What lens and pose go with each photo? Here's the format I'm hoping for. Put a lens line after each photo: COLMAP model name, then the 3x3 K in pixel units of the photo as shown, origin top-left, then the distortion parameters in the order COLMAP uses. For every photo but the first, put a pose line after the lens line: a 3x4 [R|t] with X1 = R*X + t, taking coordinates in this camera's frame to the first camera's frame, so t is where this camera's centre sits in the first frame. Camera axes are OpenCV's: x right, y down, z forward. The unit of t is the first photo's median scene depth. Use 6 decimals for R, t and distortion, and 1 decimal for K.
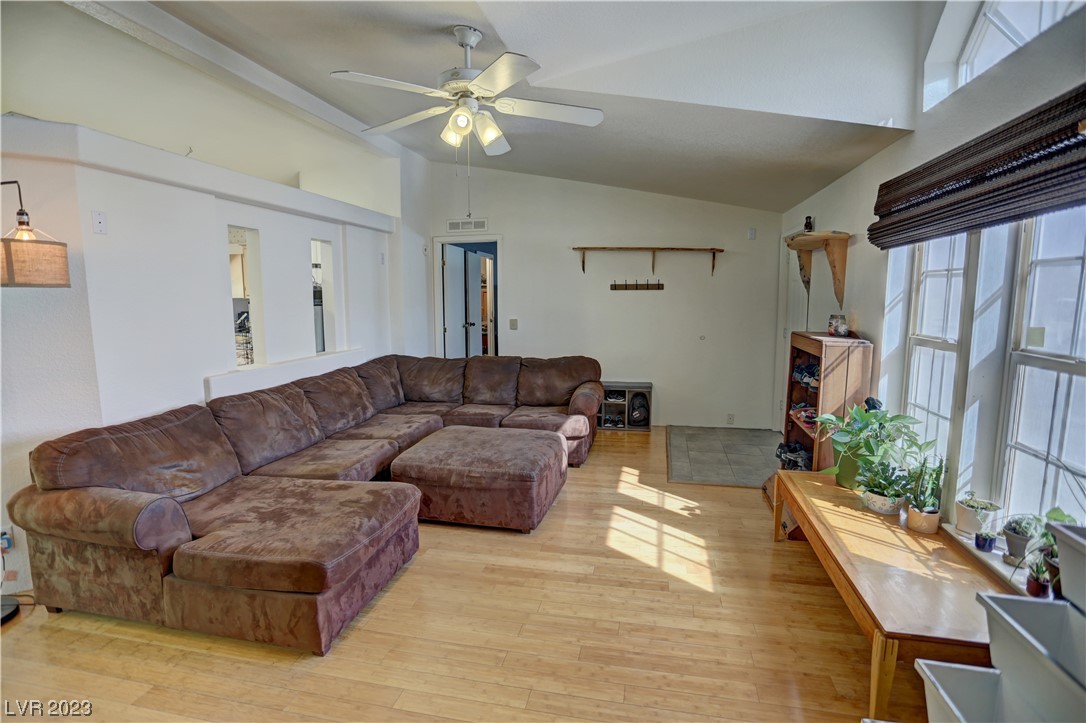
lens RADIAL K [[528.4, 0, 546.6], [0, 528.4, 364.0], [0, 0, 1]] dist [-0.048433, 0.001655]
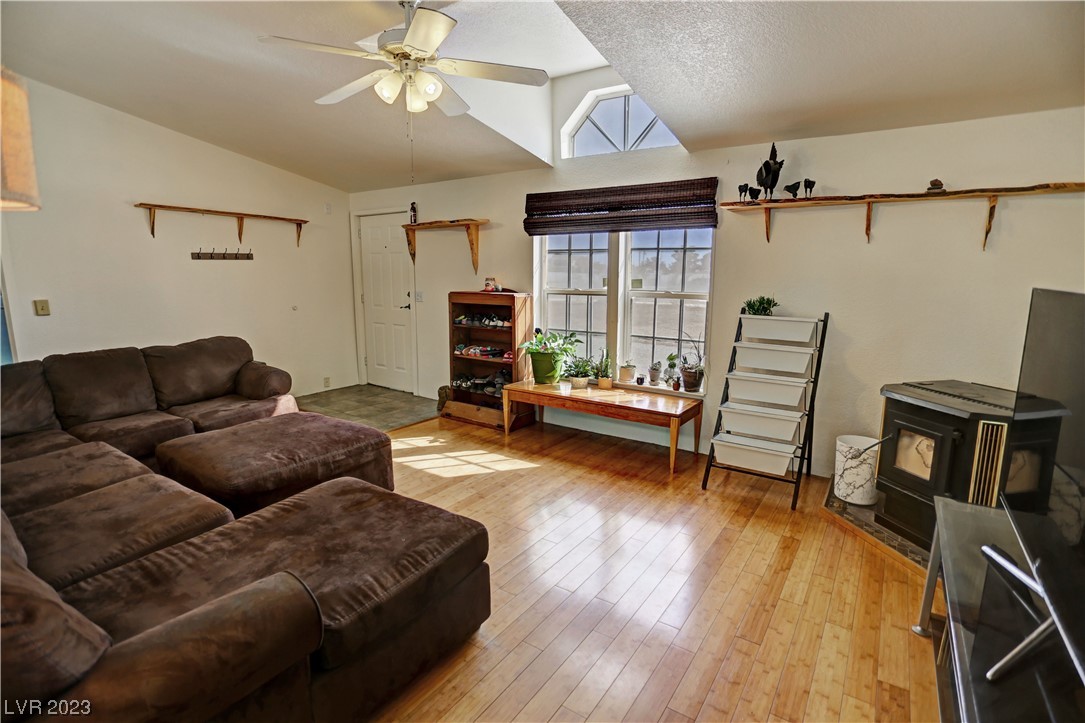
lens RADIAL K [[527.9, 0, 546.5], [0, 527.9, 360.9], [0, 0, 1]] dist [-0.048433, 0.001655]
pose [[0.381848, -0.150133, 0.911950, -0.761241], [0.112442, 0.986935, 0.115397, -0.019392], [-0.917360, 0.058478, 0.393740, 0.289765]]
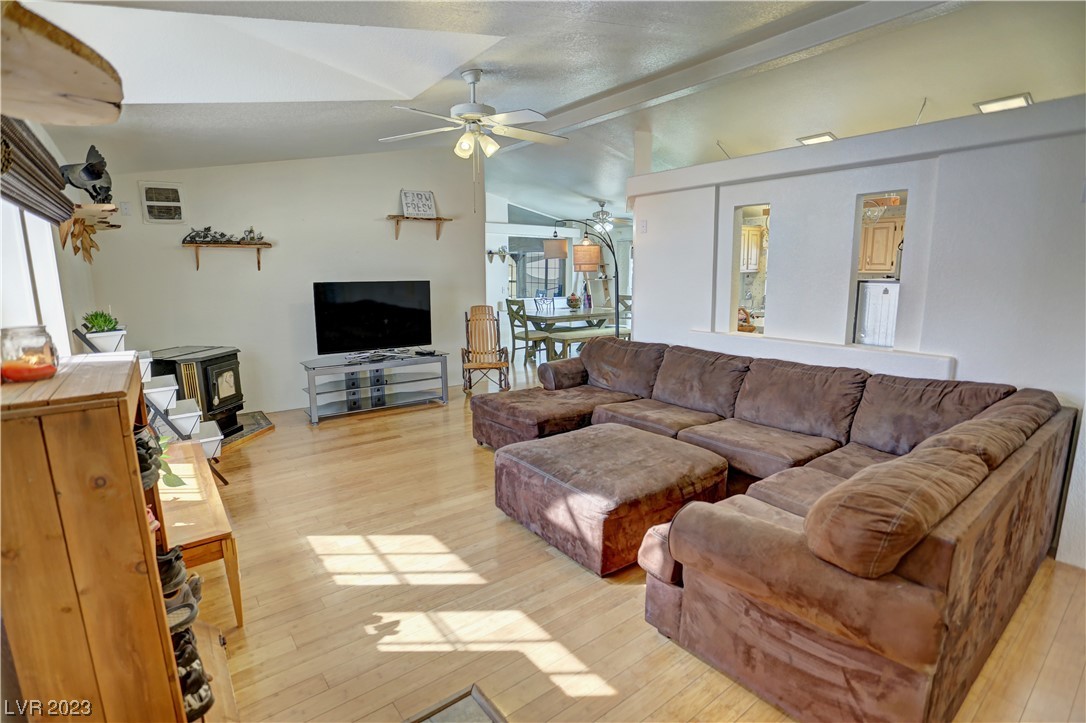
lens RADIAL K [[528.4, 0, 542.7], [0, 528.4, 363.3], [0, 0, 1]] dist [-0.048433, 0.001655]
pose [[-0.651847, 0.134836, -0.746267, 0.596233], [-0.090205, 0.963294, 0.252840, -0.195627], [0.752966, 0.232130, -0.615757, 1.528822]]
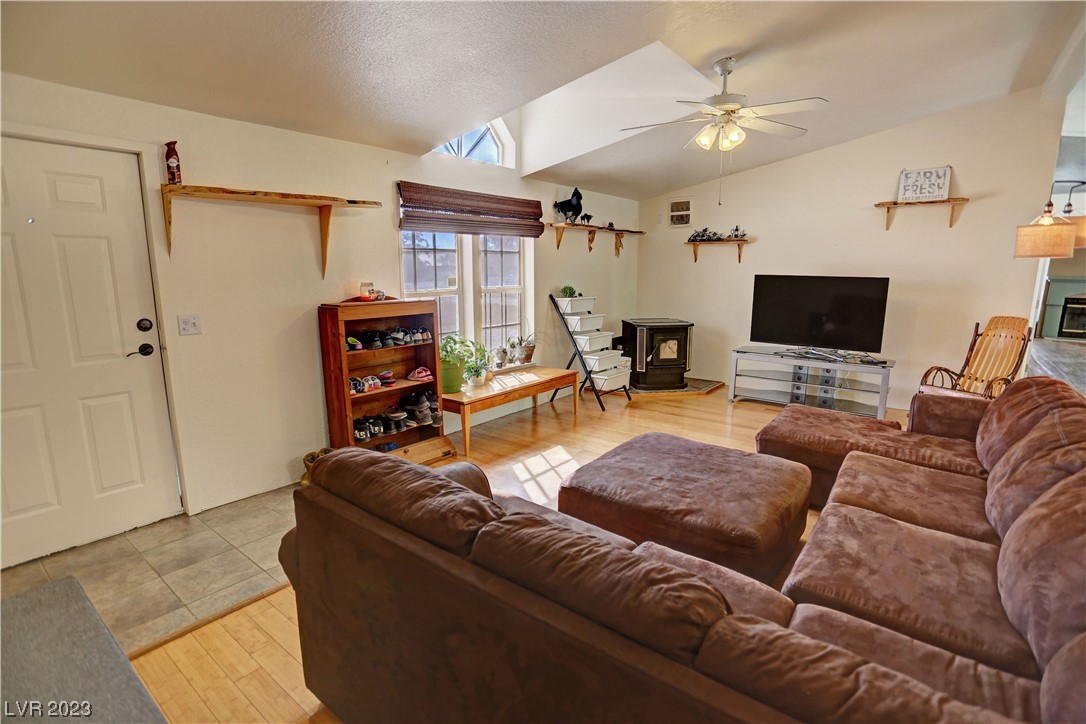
lens RADIAL K [[528.4, 0, 547.2], [0, 528.4, 364.8], [0, 0, 1]] dist [-0.048433, 0.001655]
pose [[-0.901177, -0.075208, 0.426877, -0.261900], [0.058842, 0.954488, 0.292386, -0.228718], [-0.429439, 0.288610, -0.855737, 1.822296]]
